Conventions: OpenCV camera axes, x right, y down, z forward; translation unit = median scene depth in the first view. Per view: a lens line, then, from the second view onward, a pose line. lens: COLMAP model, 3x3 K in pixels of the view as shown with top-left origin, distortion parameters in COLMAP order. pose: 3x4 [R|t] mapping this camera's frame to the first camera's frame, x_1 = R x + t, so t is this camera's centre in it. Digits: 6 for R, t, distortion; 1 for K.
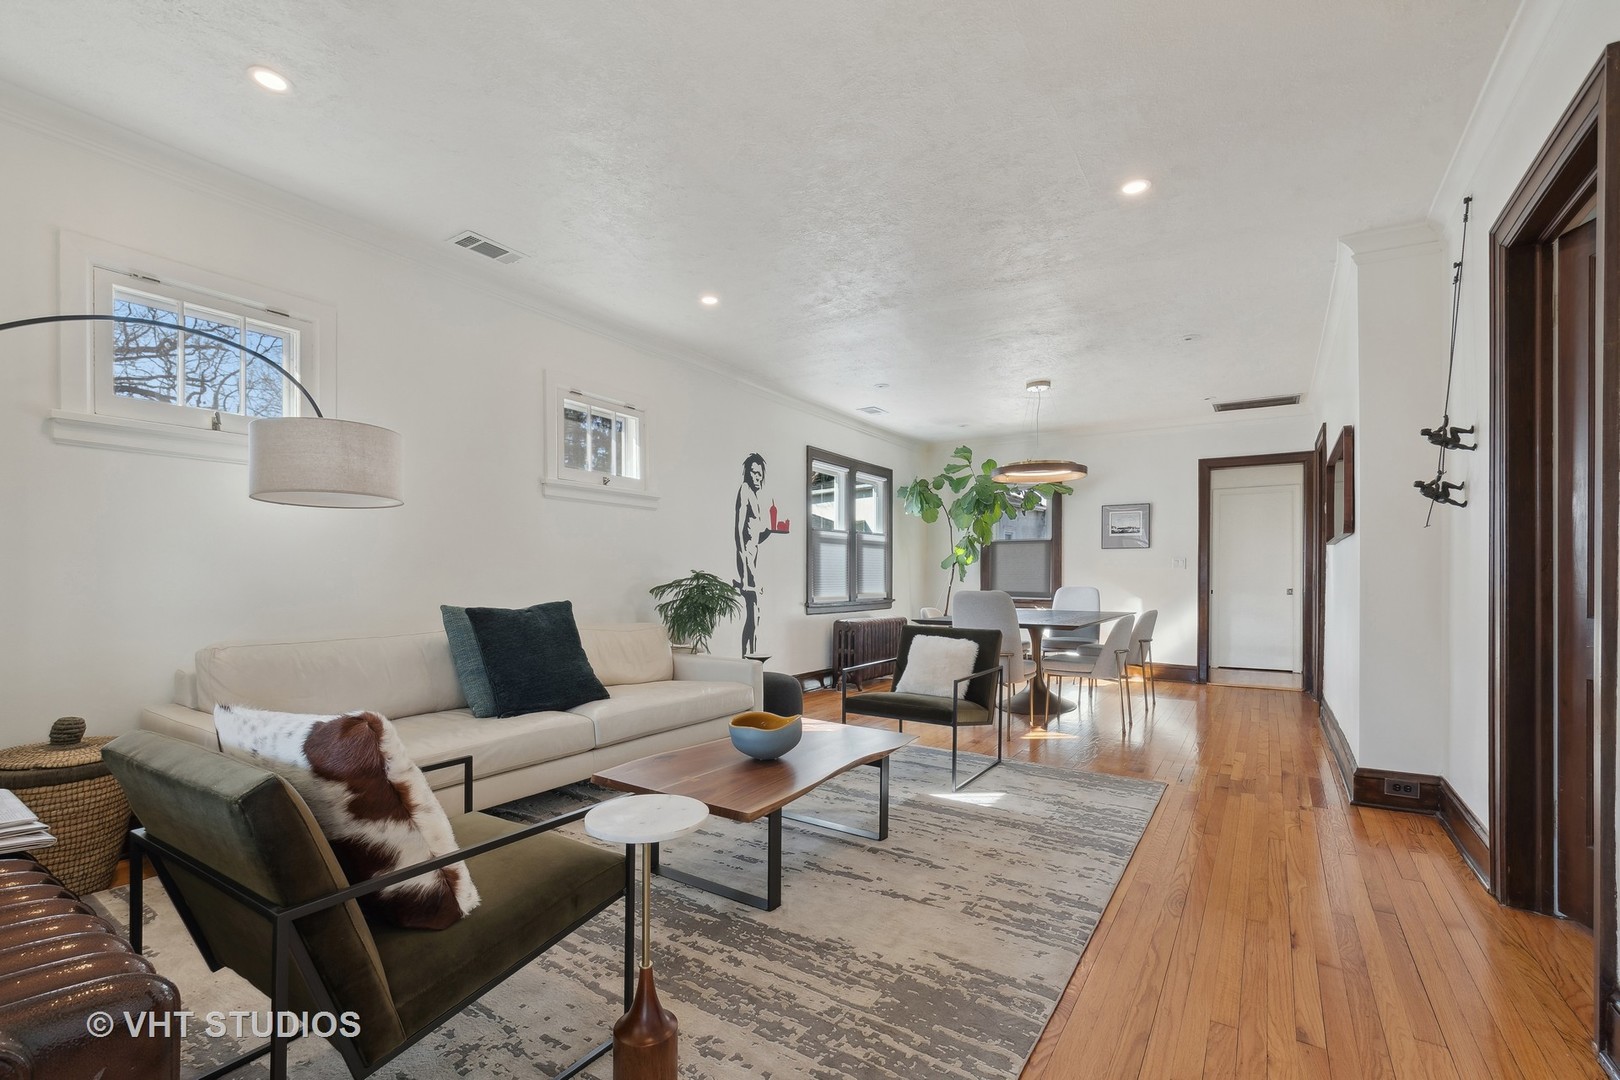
lens RADIAL K [[721.1, 0, 811.9], [0, 721.1, 568.0], [0, 0, 1]] dist [-0.004407, -0.000239]
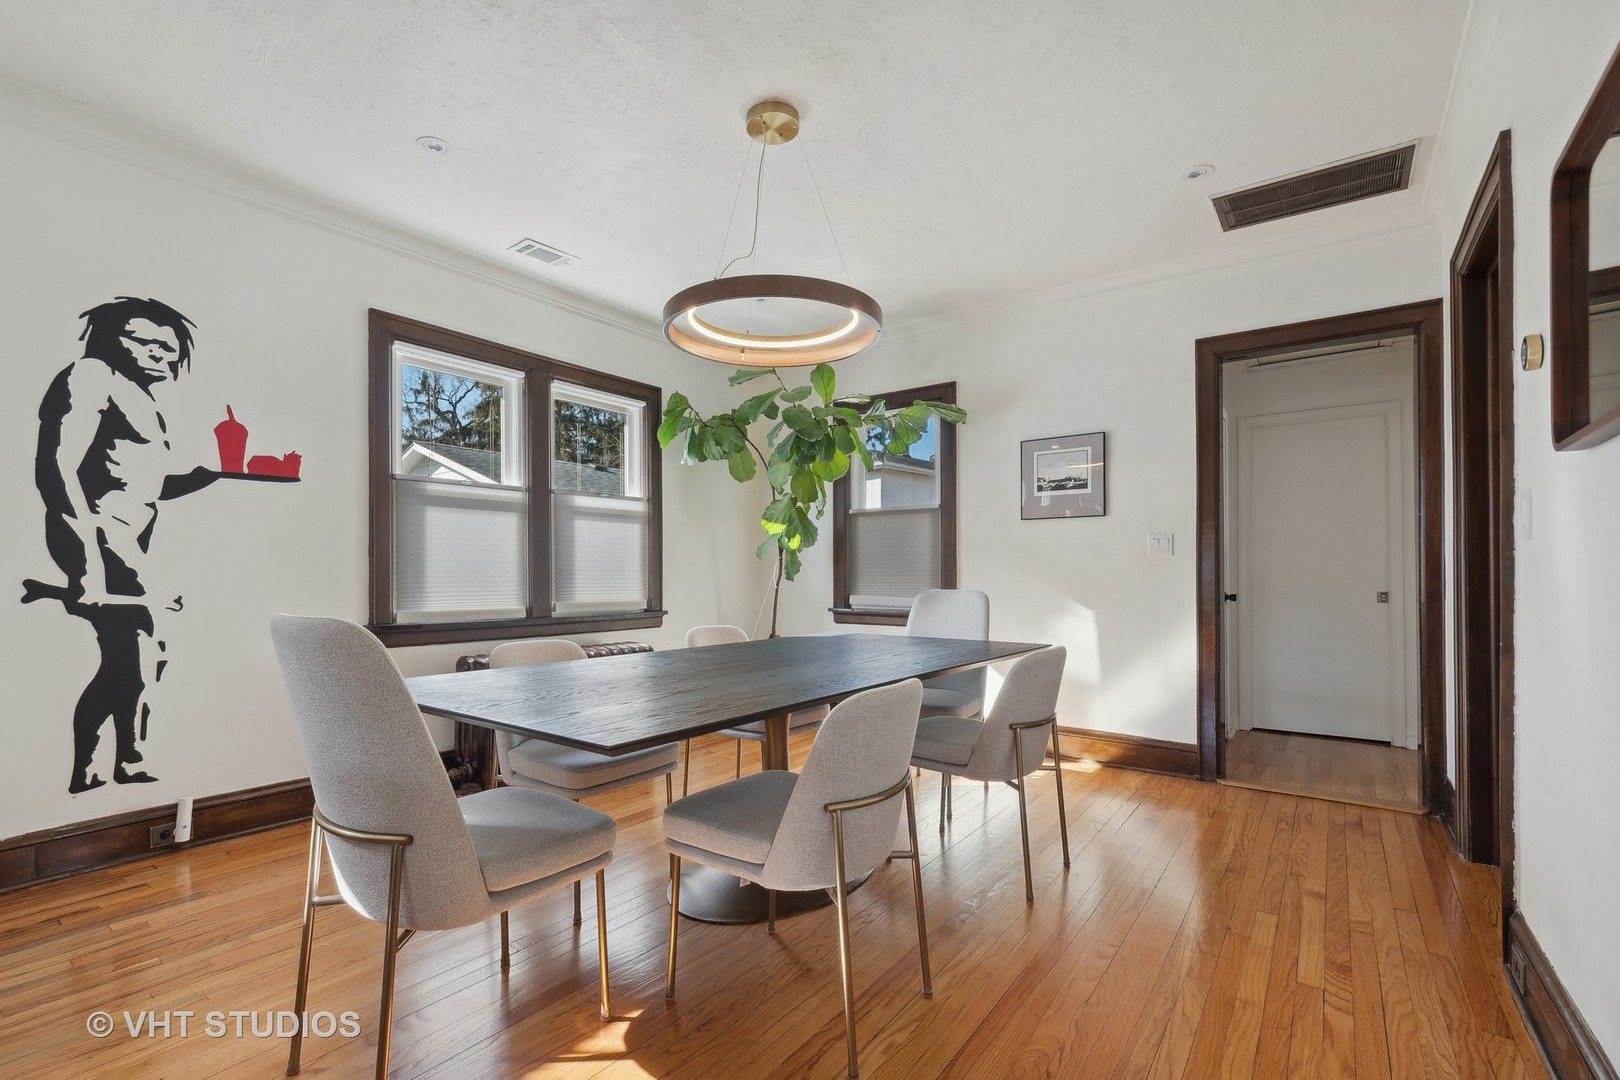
lens RADIAL K [[721.1, 0, 809.0], [0, 721.1, 555.9], [0, 0, 1]] dist [-0.004407, -0.000239]
pose [[0.997759, -0.005621, -0.066678, 0.328840], [0.004793, 0.999909, -0.012575, 0.008361], [0.066743, 0.012227, 0.997695, 0.525583]]
